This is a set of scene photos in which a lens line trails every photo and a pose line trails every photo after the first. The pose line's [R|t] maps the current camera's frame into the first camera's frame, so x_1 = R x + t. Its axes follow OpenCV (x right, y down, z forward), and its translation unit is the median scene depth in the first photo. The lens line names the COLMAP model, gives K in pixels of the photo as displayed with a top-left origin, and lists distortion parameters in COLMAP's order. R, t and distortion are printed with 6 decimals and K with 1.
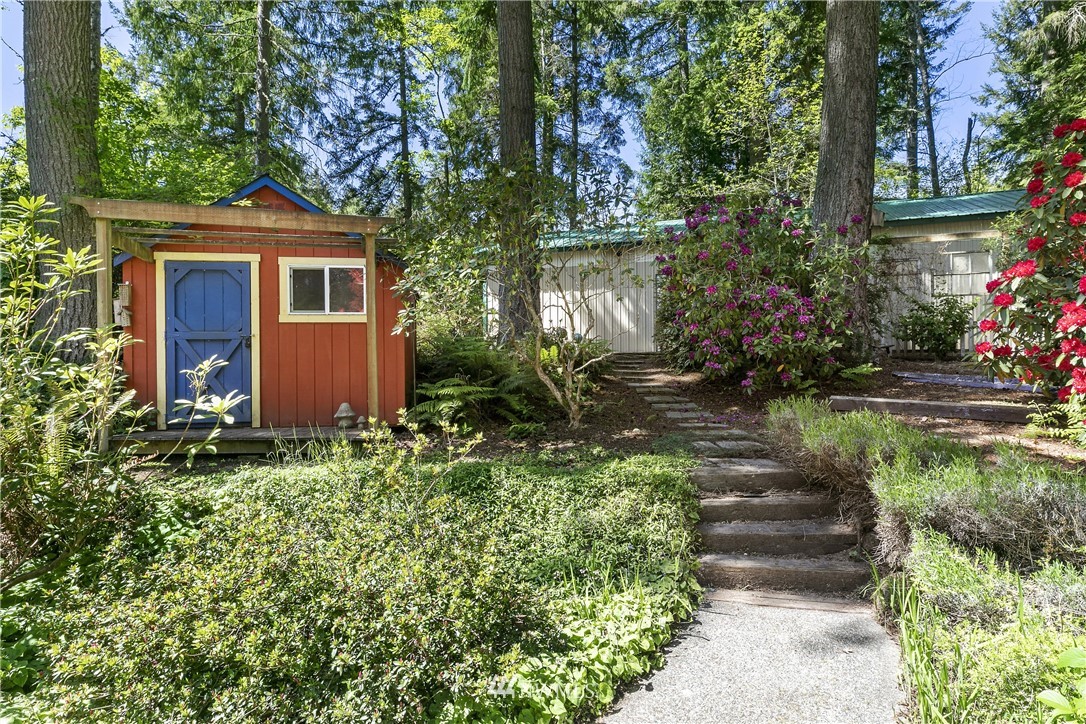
lens RADIAL K [[608.6, 0, 550.3], [0, 608.6, 365.2], [0, 0, 1]] dist [0.014364, 0.000384]
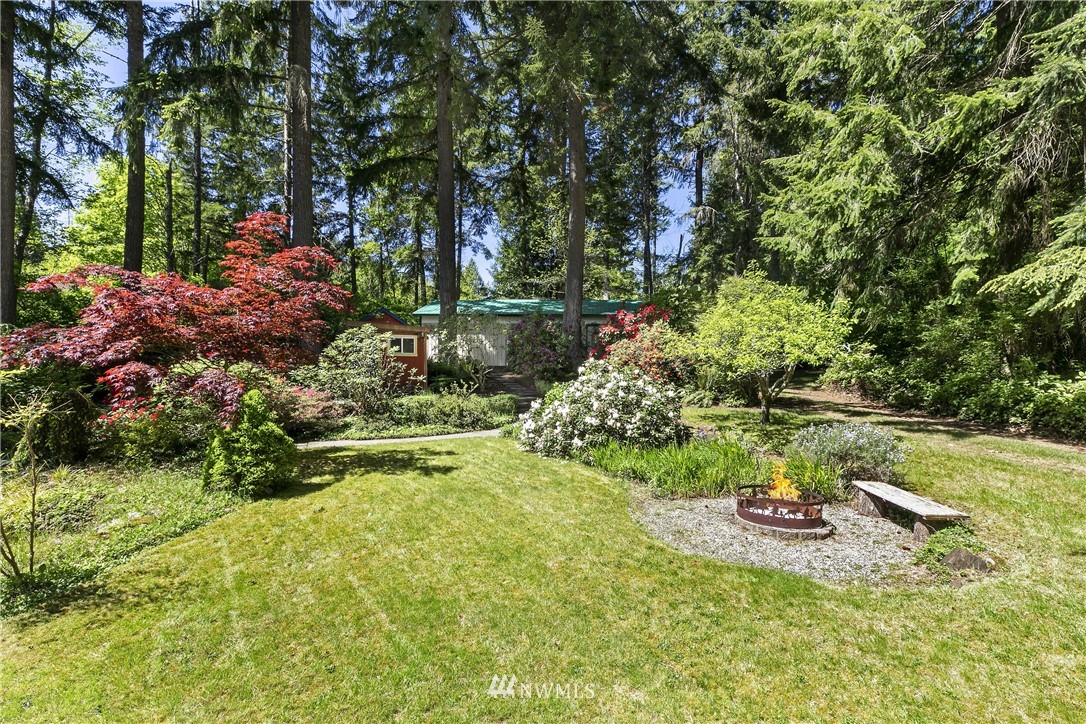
lens RADIAL K [[483.7, 0, 543.0], [0, 483.7, 368.7], [0, 0, 1]] dist [0.003378, 0.000067]
pose [[0.966445, 0.019758, 0.256112, -0.070256], [-0.018728, 0.999804, -0.006462, -0.001069], [-0.256189, 0.001449, 0.966626, -0.355724]]
